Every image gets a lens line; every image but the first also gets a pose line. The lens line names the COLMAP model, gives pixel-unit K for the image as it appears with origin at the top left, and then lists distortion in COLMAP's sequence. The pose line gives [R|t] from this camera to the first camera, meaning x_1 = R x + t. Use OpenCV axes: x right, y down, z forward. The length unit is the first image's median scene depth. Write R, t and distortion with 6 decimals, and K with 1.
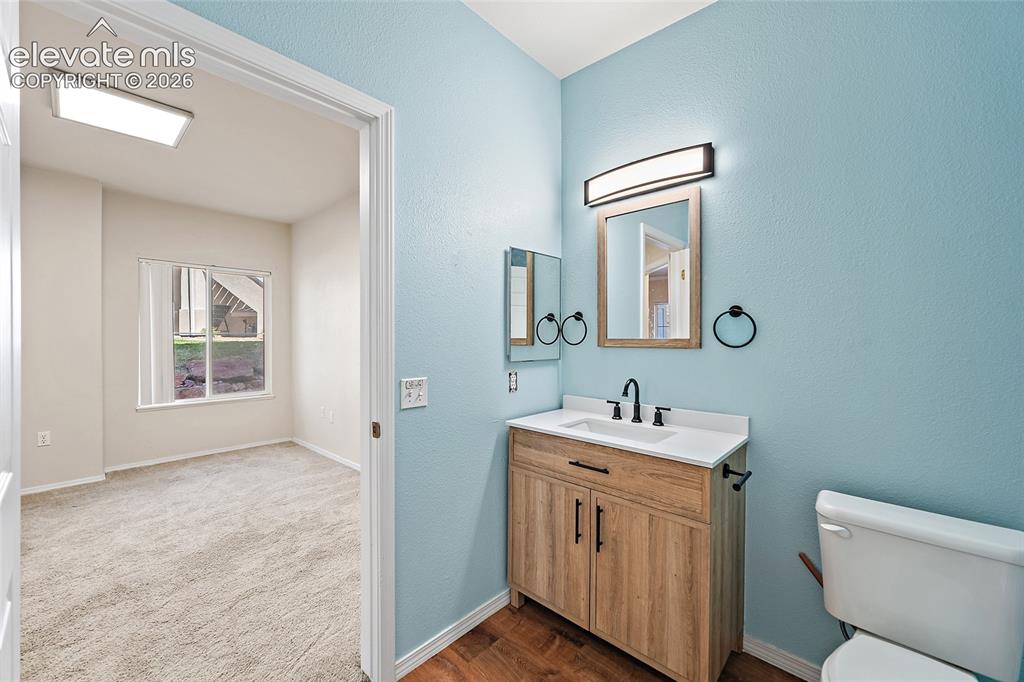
lens RADIAL K [[408.4, 0, 508.3], [0, 408.4, 342.5], [0, 0, 1]] dist [0.002692, -0.000083]
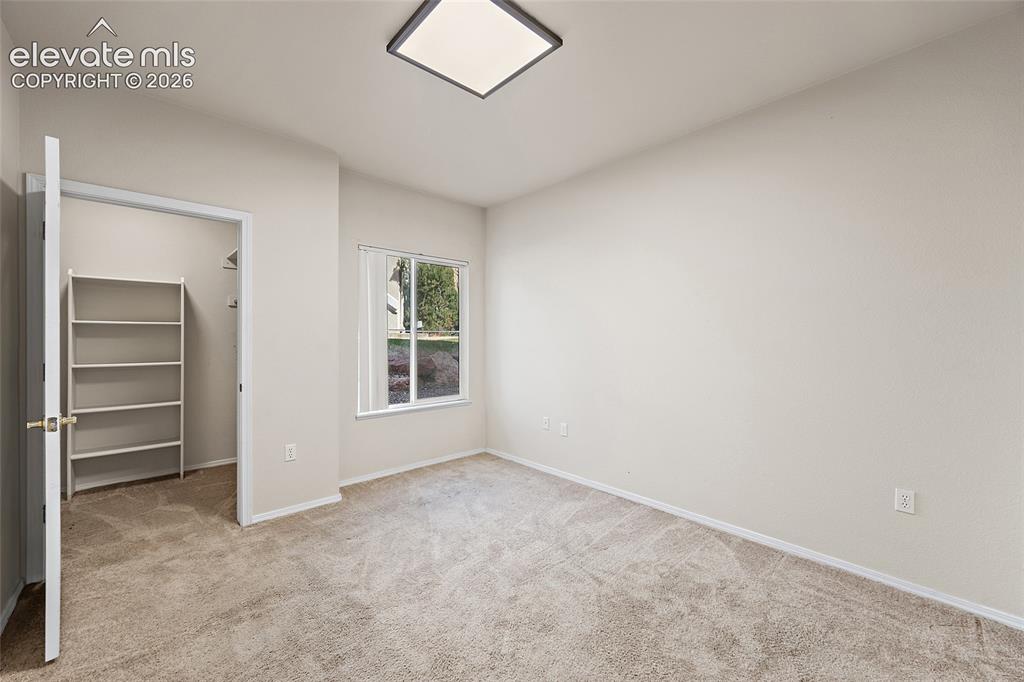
lens RADIAL K [[408.4, 0, 507.4], [0, 408.4, 340.4], [0, 0, 1]] dist [0.002692, -0.000083]
pose [[0.996246, 0.003275, -0.086501, -0.422640], [-0.003159, 0.999994, 0.001468, -0.002937], [0.086505, -0.001190, 0.996251, 0.127382]]
